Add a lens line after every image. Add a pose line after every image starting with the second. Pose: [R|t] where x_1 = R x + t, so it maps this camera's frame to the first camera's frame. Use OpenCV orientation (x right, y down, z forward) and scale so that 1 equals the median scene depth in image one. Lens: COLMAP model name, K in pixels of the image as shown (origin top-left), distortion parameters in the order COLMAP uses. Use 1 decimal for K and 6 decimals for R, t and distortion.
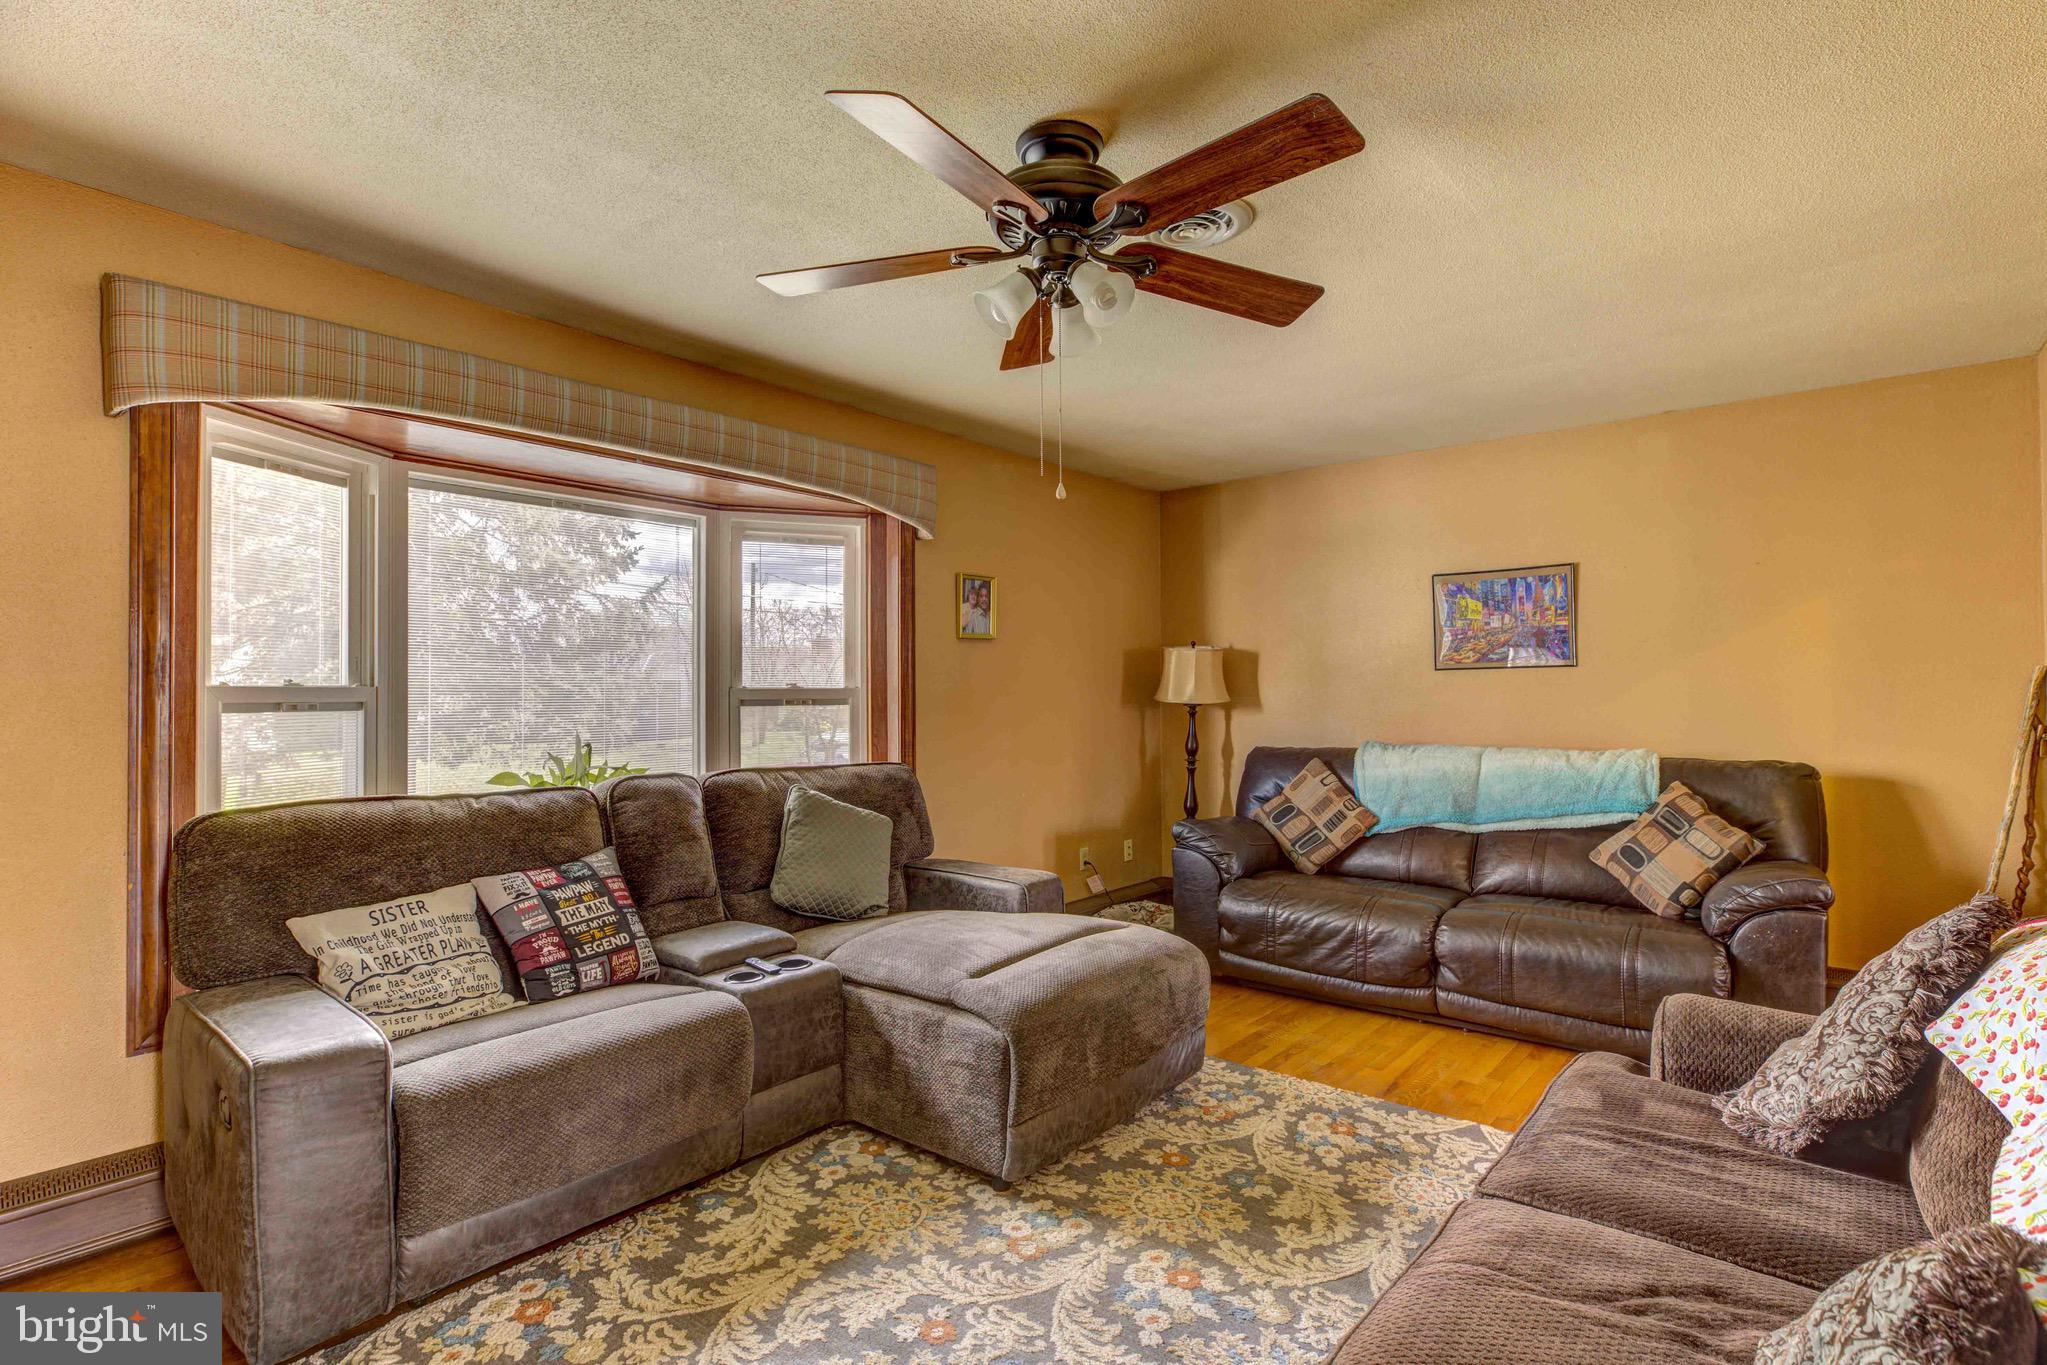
lens RADIAL K [[986.3, 0, 1014.4], [0, 986.3, 683.0], [0, 0, 1]] dist [-0.000979, 0.000275]
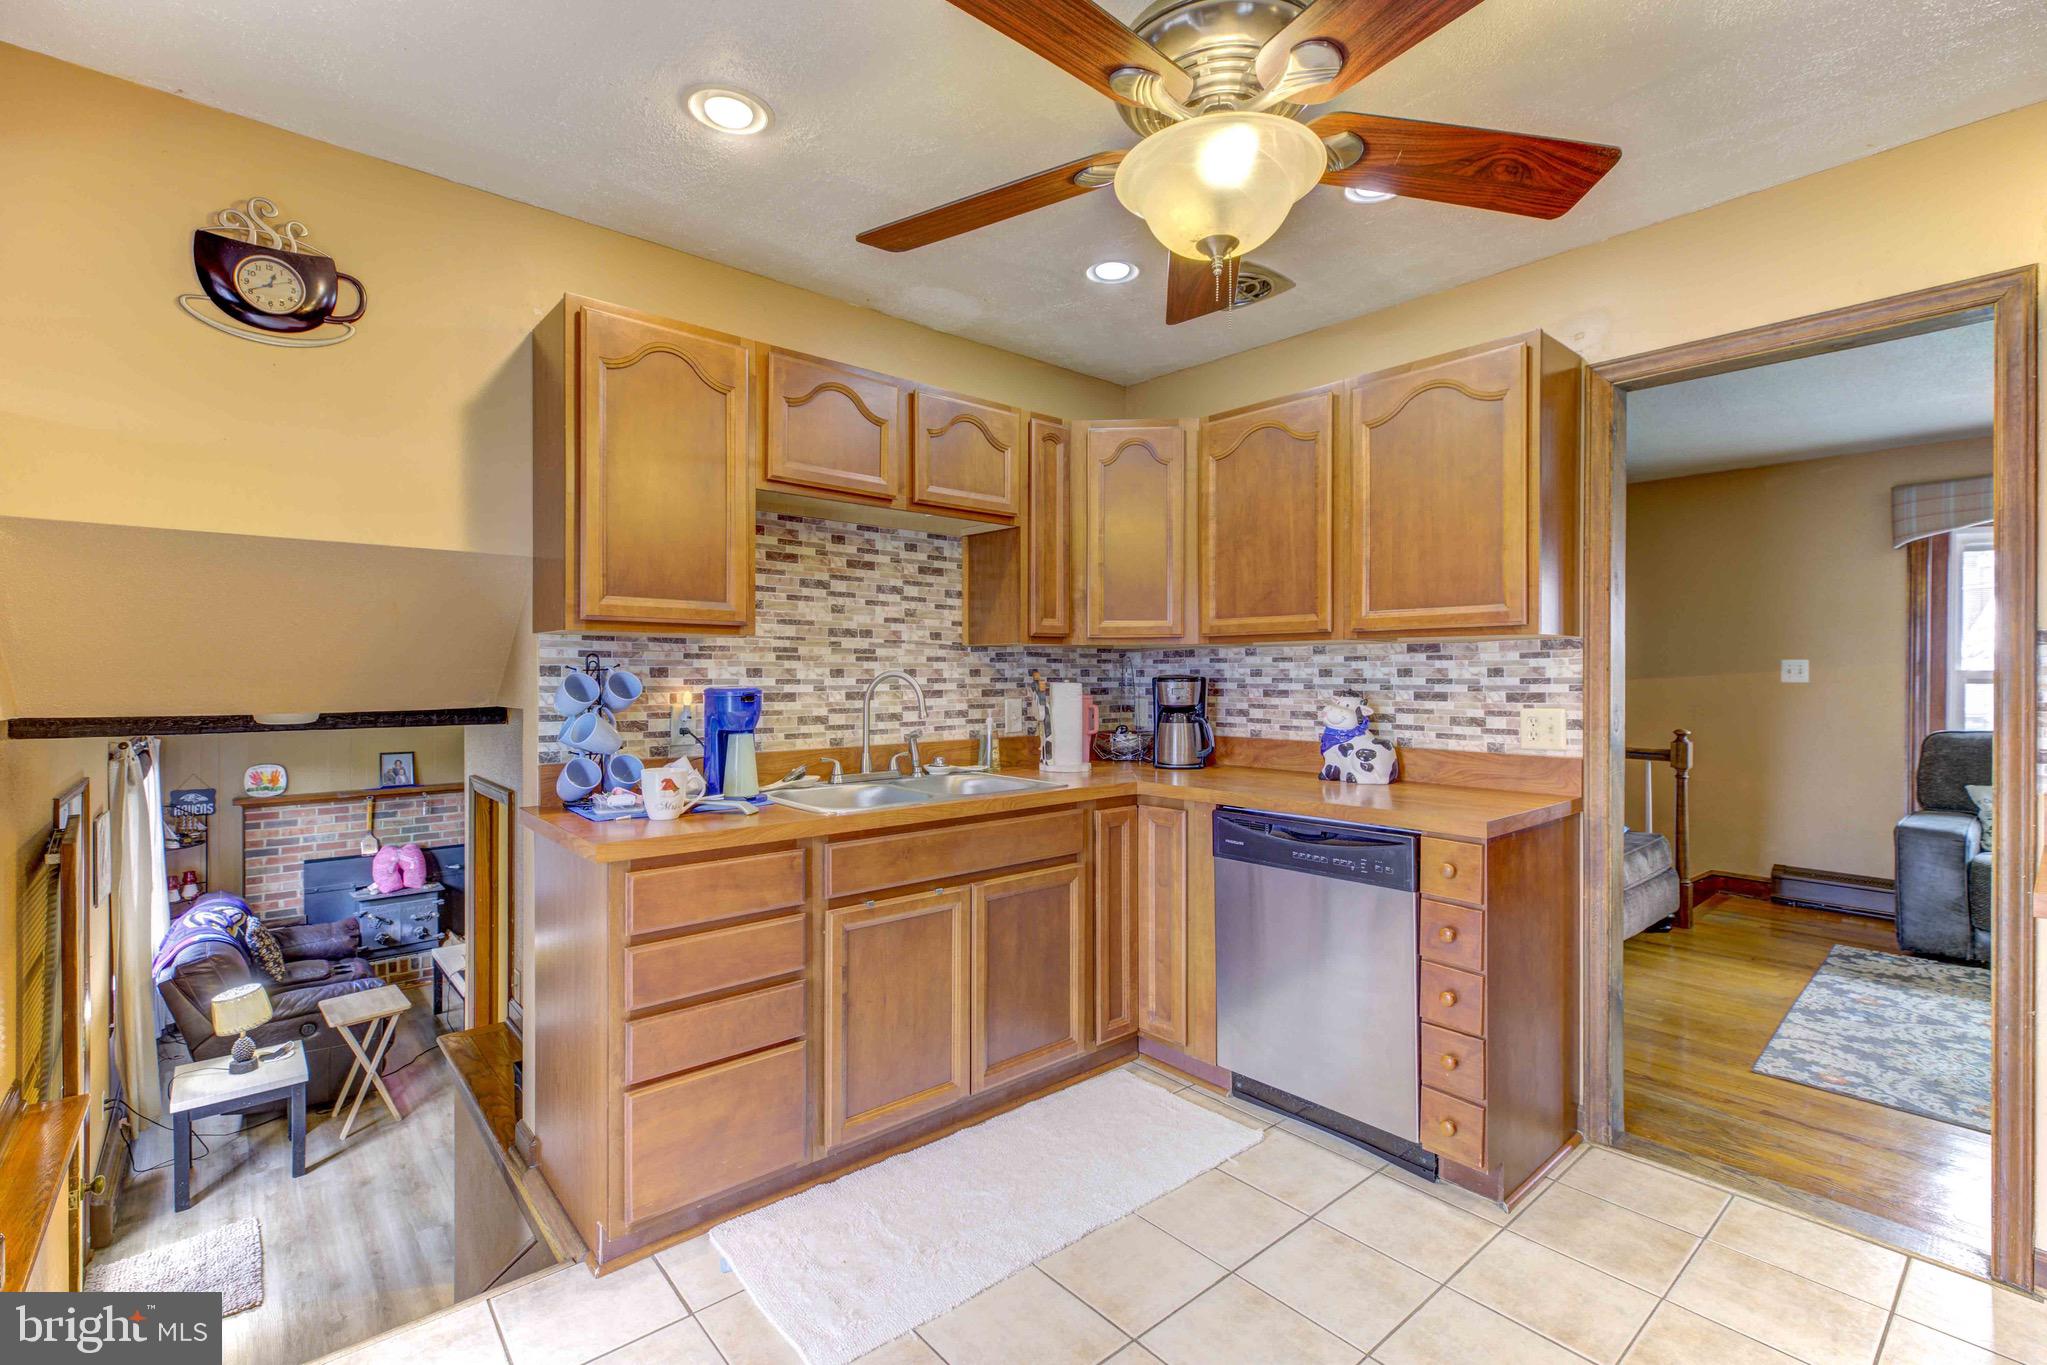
lens RADIAL K [[908.5, 0, 1028.7], [0, 908.5, 676.7], [0, 0, 1]] dist [0.004711, -0.000096]
pose [[-0.149891, 0.010258, -0.988649, 1.098843], [0.007863, 0.999927, 0.009183, -0.013344], [0.988671, -0.006397, -0.149961, -0.490822]]
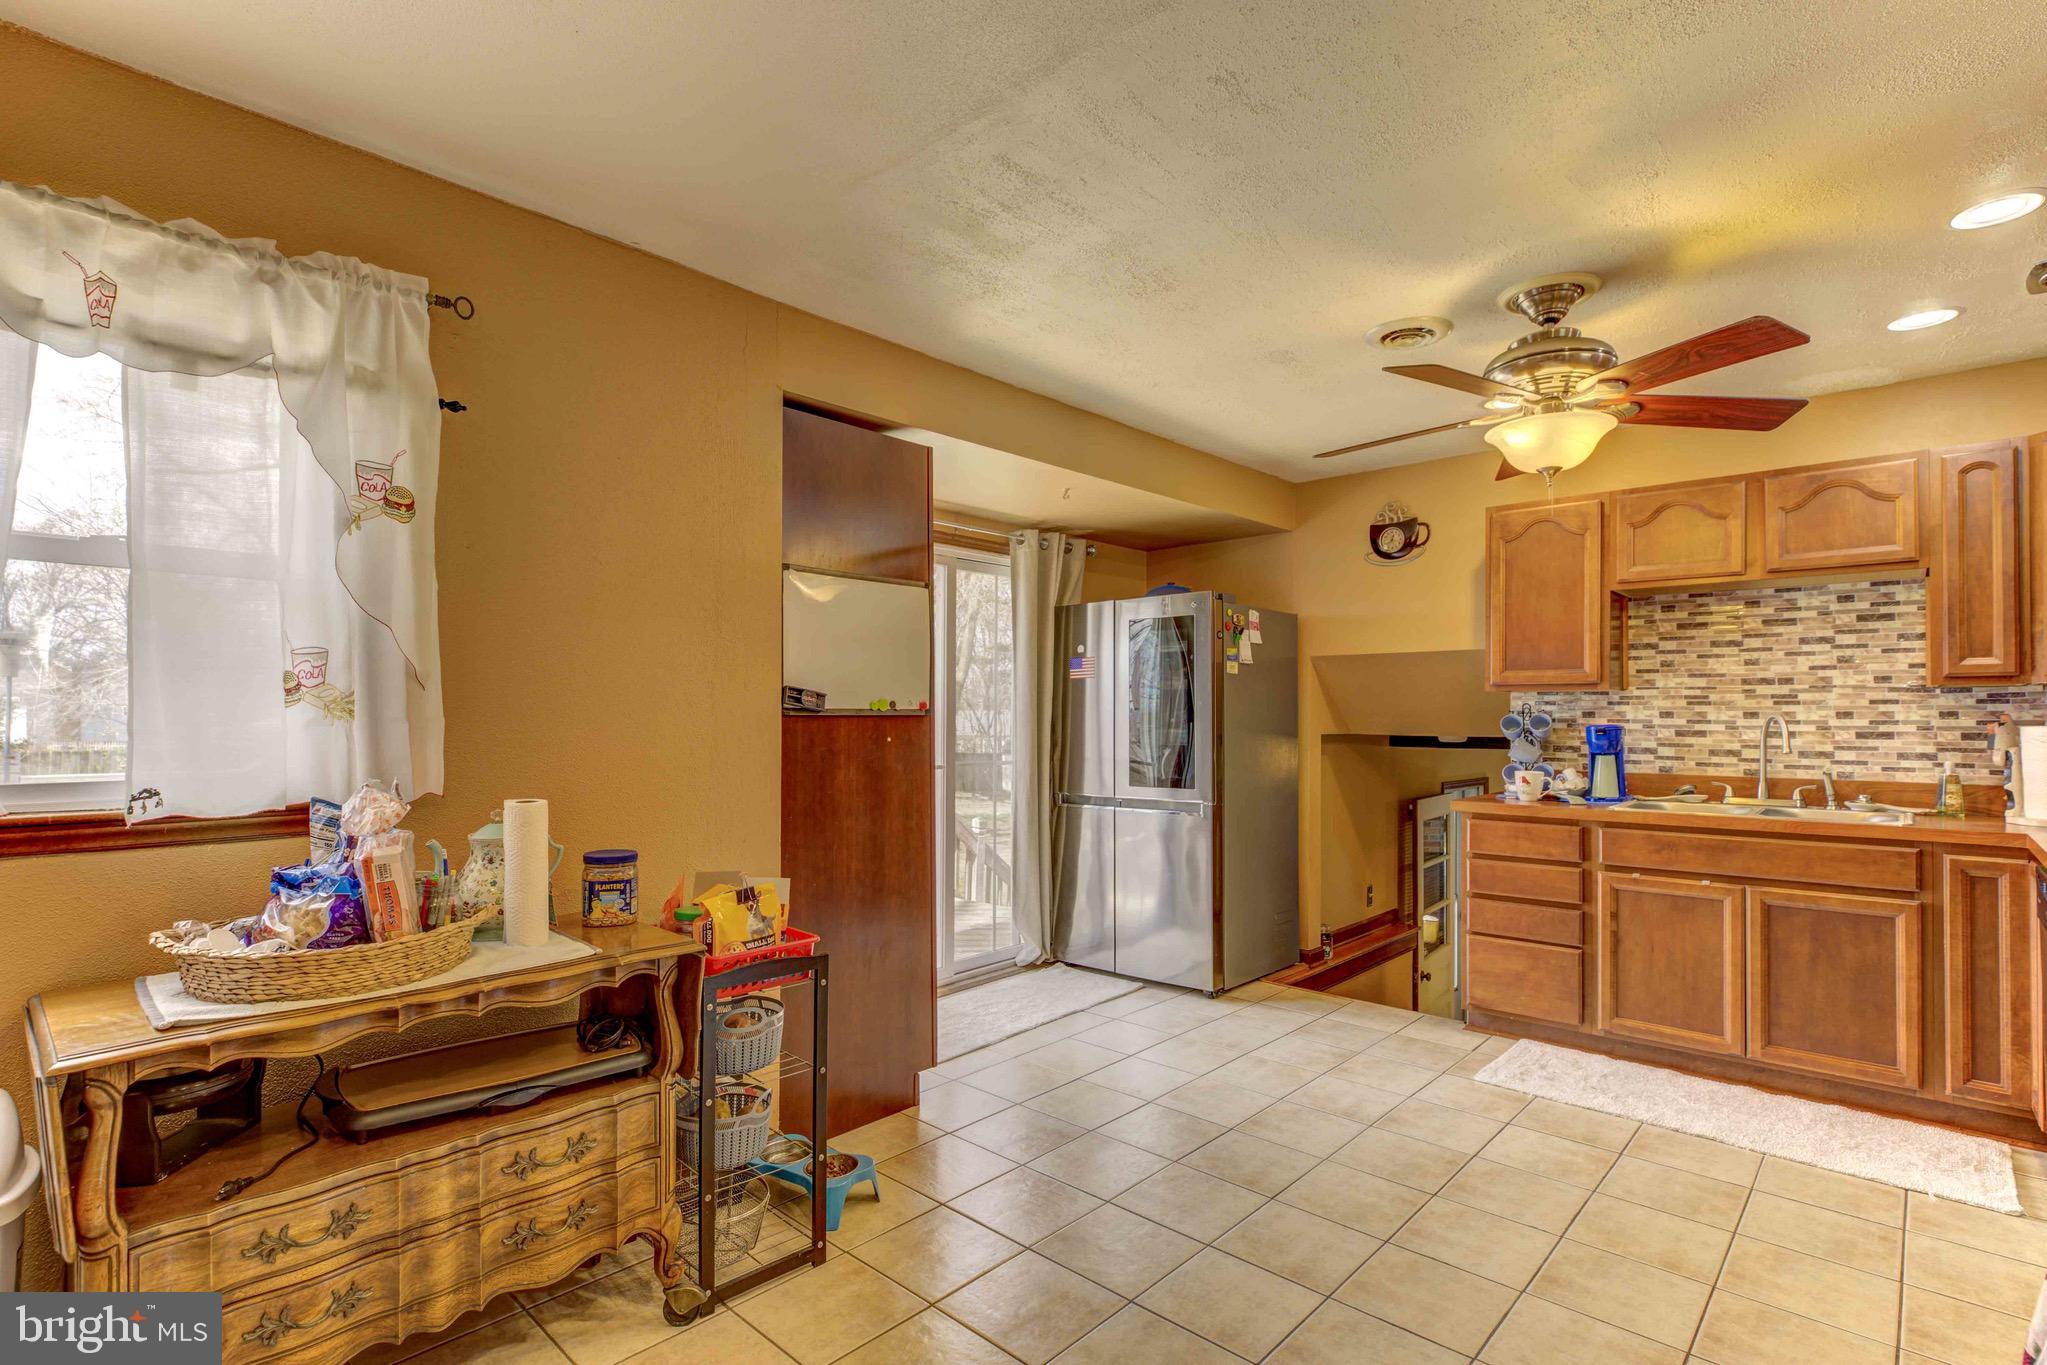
lens RADIAL K [[986.3, 0, 1011.2], [0, 986.3, 709.3], [0, 0, 1]] dist [-0.000979, 0.000275]
pose [[-0.998968, 0.004033, 0.045231, 1.065496], [0.003317, 0.999868, -0.015885, -0.000782], [-0.045289, -0.015719, -0.998850, 0.461012]]
